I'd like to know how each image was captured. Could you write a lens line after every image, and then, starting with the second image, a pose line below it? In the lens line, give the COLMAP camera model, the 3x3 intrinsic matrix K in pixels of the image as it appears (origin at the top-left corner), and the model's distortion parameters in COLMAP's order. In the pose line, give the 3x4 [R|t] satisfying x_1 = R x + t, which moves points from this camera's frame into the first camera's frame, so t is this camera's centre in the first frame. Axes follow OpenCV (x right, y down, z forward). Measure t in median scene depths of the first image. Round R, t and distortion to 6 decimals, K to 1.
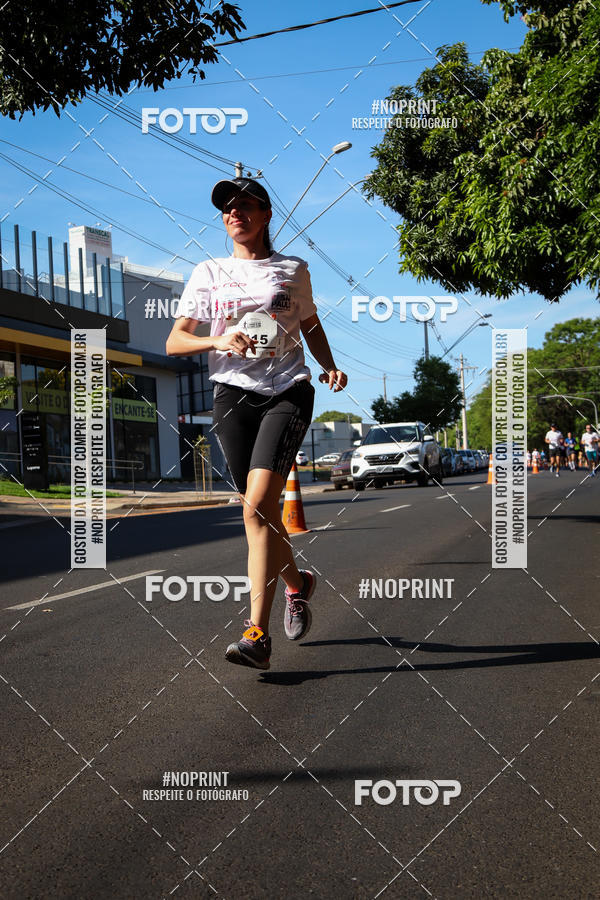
lens RADIAL K [[1548.0, 0, 290.1], [0, 1548.0, 427.1], [0, 0, 1]] dist [0.060597, 0.053244]
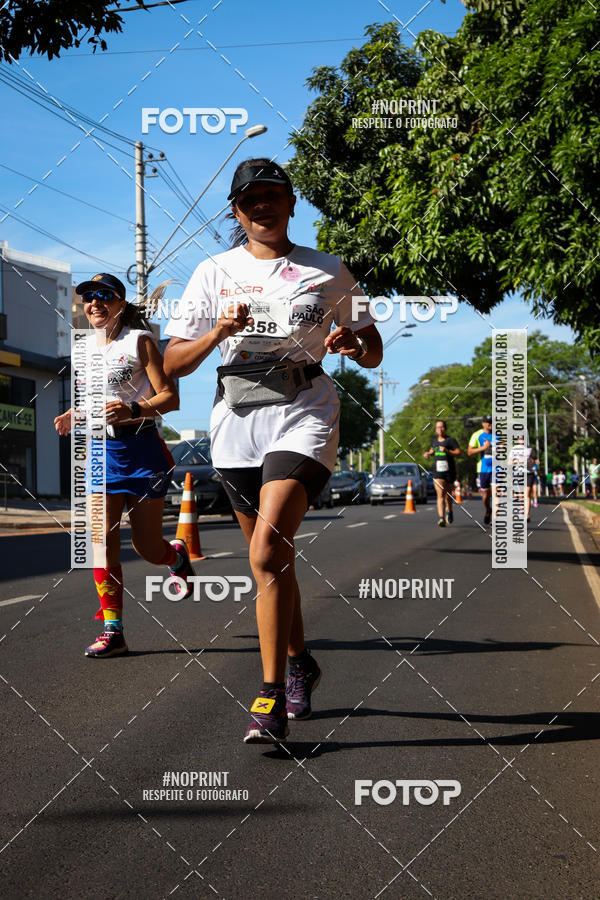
lens RADIAL K [[1548.0, 0, 290.1], [0, 1548.0, 427.1], [0, 0, 1]] dist [0.060597, 0.053244]
pose [[0.997632, 0.036868, 0.058066, 0.007161], [-0.036378, 0.999293, -0.009475, -0.002134], [-0.058375, 0.007341, 0.998268, 0.105488]]
